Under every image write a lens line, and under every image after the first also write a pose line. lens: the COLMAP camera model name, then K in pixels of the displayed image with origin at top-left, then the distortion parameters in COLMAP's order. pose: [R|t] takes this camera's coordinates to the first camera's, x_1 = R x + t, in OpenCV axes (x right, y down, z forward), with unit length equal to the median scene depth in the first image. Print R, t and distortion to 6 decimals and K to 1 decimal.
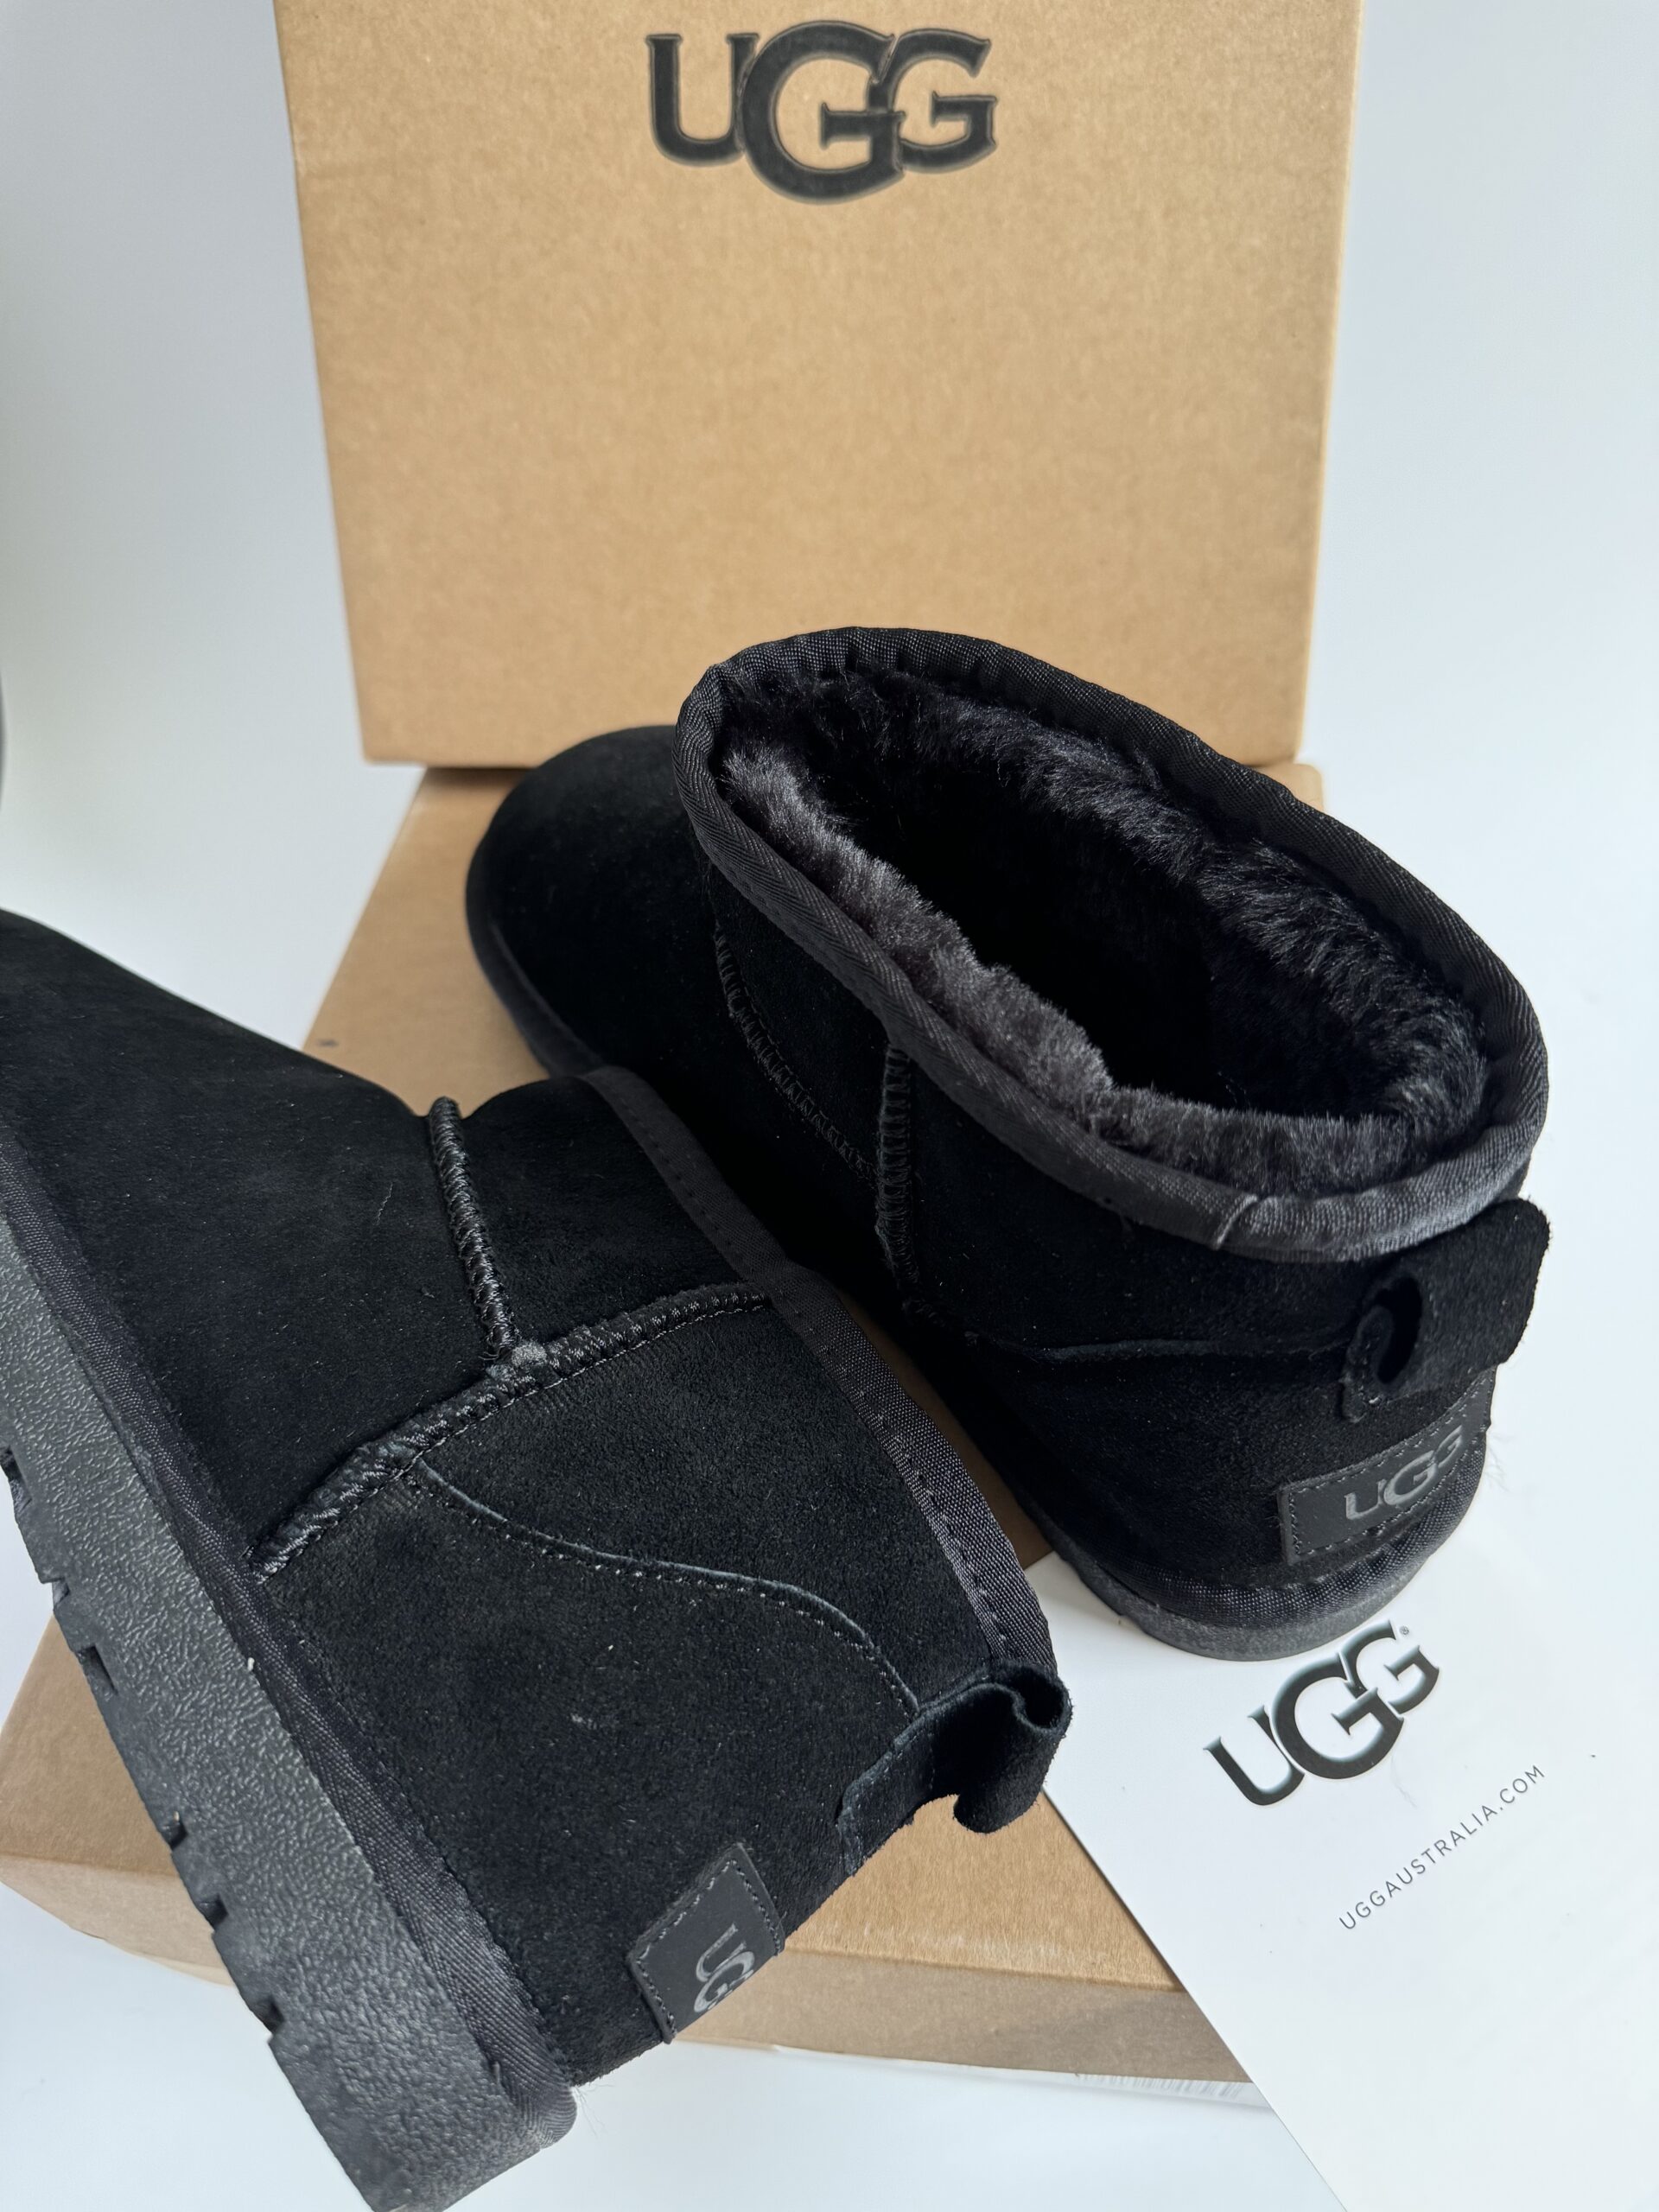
lens RADIAL K [[1558.6, 0, 836.7], [0, 1558.6, 1114.3], [0, 0, 1]] dist [-0.010923, -0.003368]
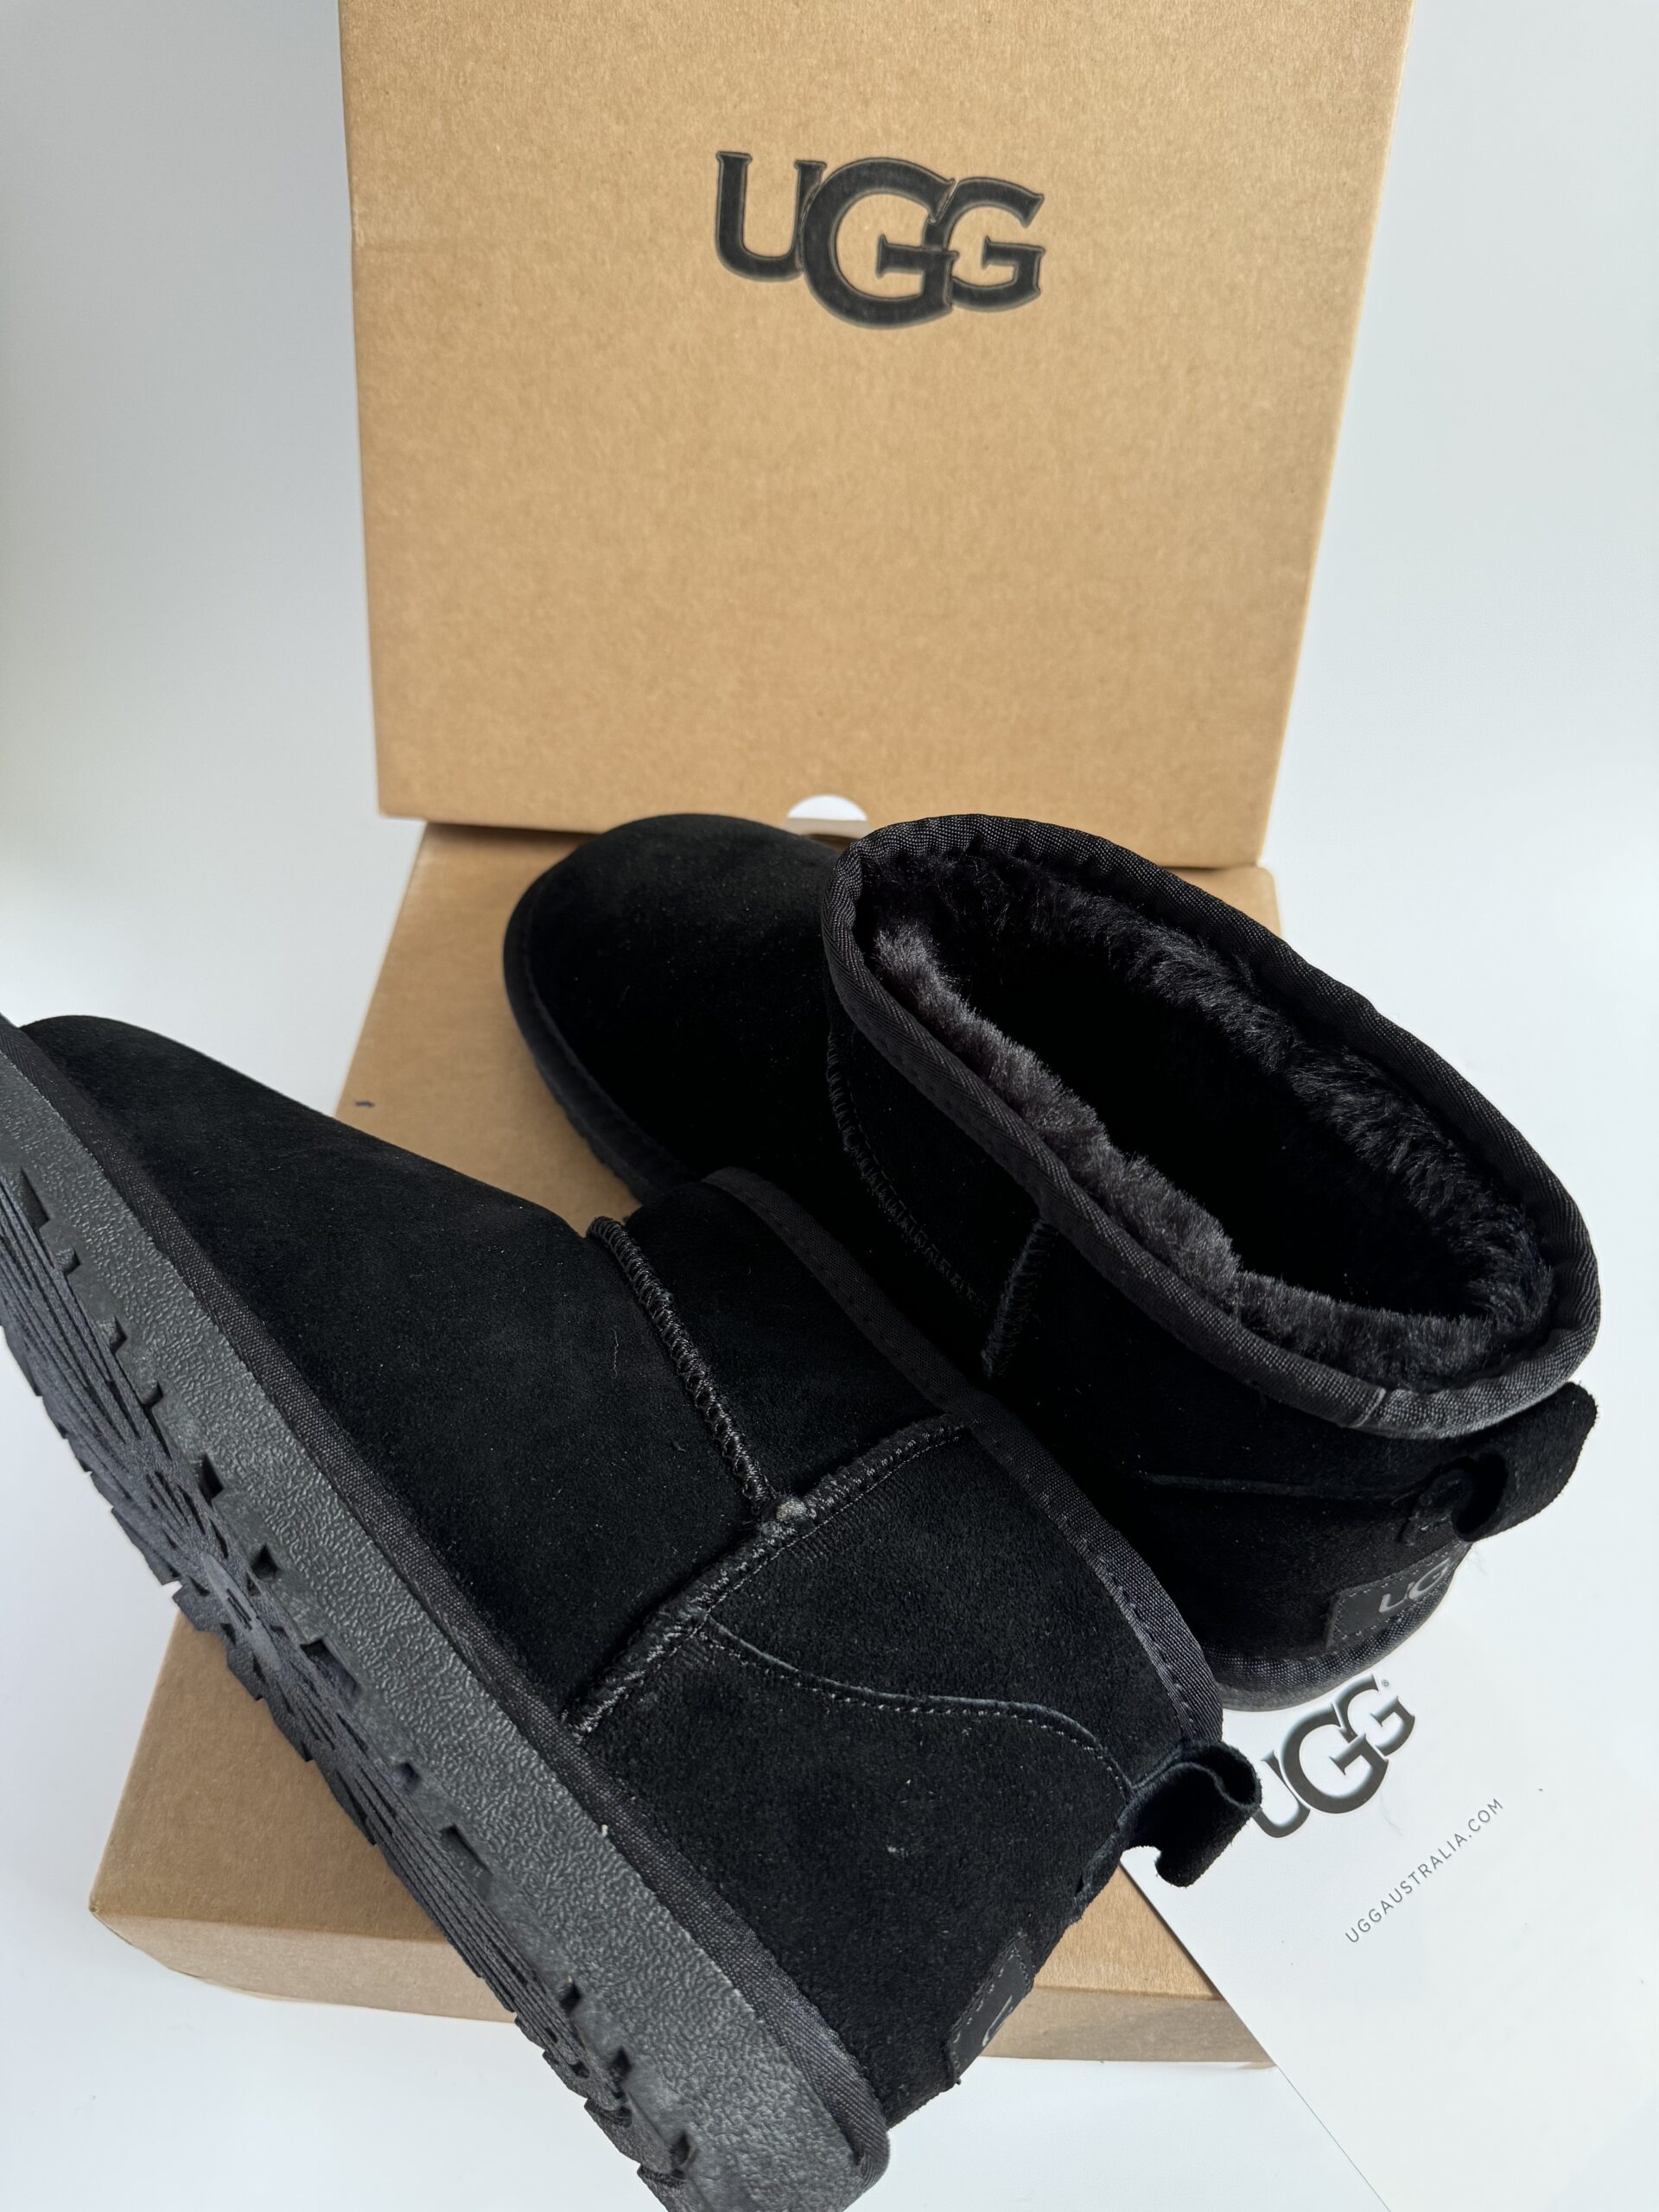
lens RADIAL K [[1547.7, 0, 844.5], [0, 1547.7, 1133.7], [0, 0, 1]] dist [-0.007776, -0.004181]
pose [[0.990918, 0.029022, 0.131295, -0.153048], [-0.035450, 0.998271, 0.046893, -0.091782], [-0.129707, -0.051122, 0.990234, -0.063495]]
